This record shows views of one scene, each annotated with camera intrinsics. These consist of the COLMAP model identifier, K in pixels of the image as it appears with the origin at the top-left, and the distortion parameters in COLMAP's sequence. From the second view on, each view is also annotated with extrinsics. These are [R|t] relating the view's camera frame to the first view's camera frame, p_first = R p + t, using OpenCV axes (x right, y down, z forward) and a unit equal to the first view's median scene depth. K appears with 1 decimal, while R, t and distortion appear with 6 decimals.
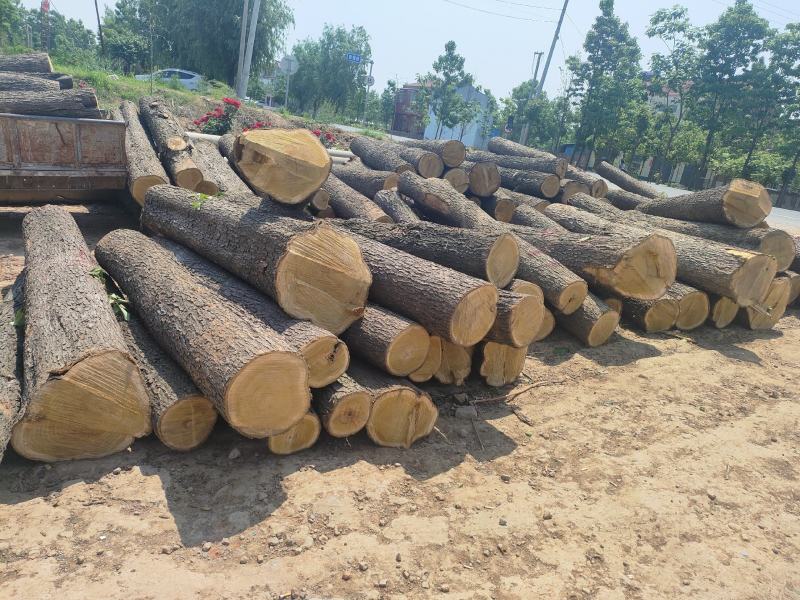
lens RADIAL K [[587.2, 0, 397.4], [0, 587.2, 300.1], [0, 0, 1]] dist [0.036055, -0.033207]
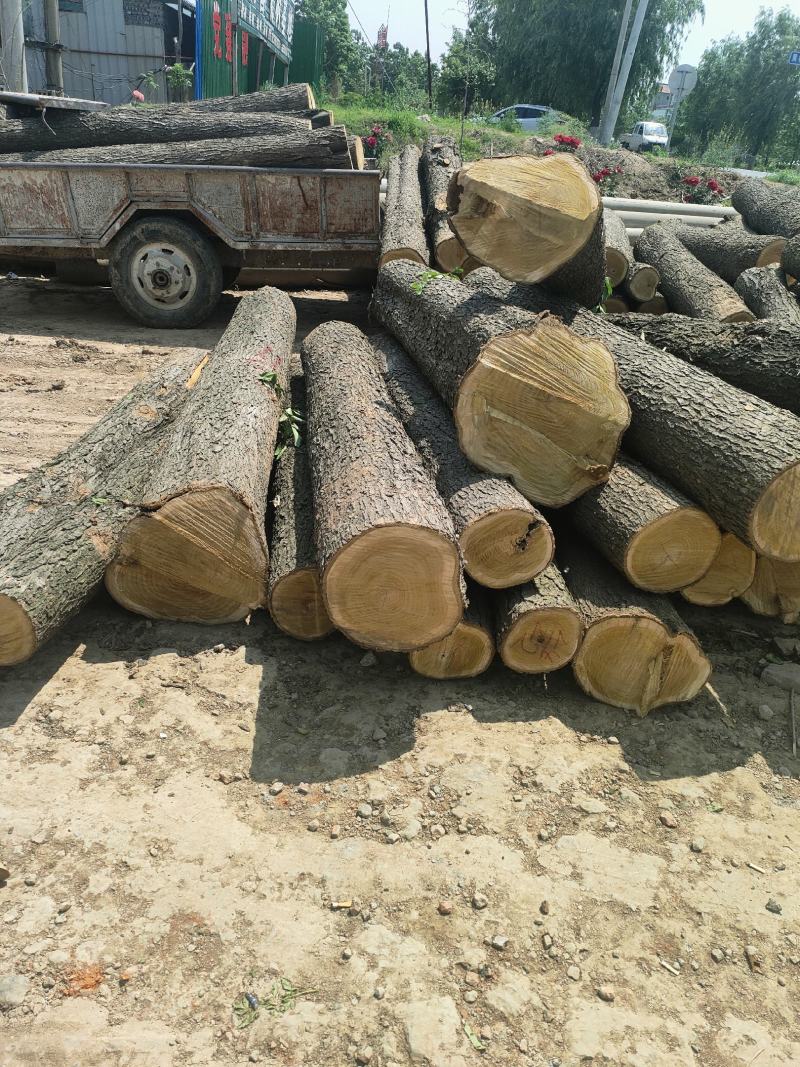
lens RADIAL K [[783.2, 0, 392.1], [0, 783.2, 533.1], [0, 0, 1]] dist [0.036055, -0.033207]
pose [[0.877295, 0.154435, -0.454426, 0.129763], [-0.094061, 0.983779, 0.152744, -0.022813], [0.470644, -0.091257, 0.877591, 0.221061]]
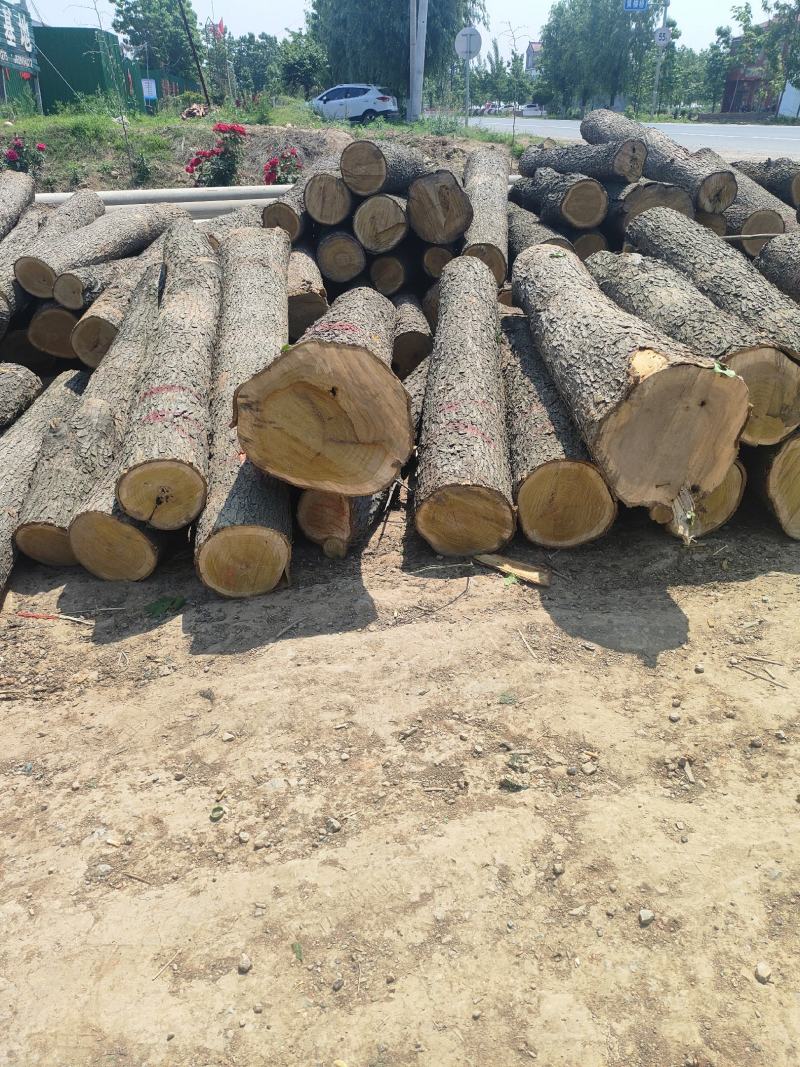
lens RADIAL K [[783.2, 0, 404.3], [0, 783.2, 534.4], [0, 0, 1]] dist [0.036055, -0.033207]
pose [[0.912979, 0.026268, -0.407161, 1.907243], [0.046780, 0.984605, 0.168418, -0.181564], [0.405317, -0.172809, 0.897694, 1.404773]]
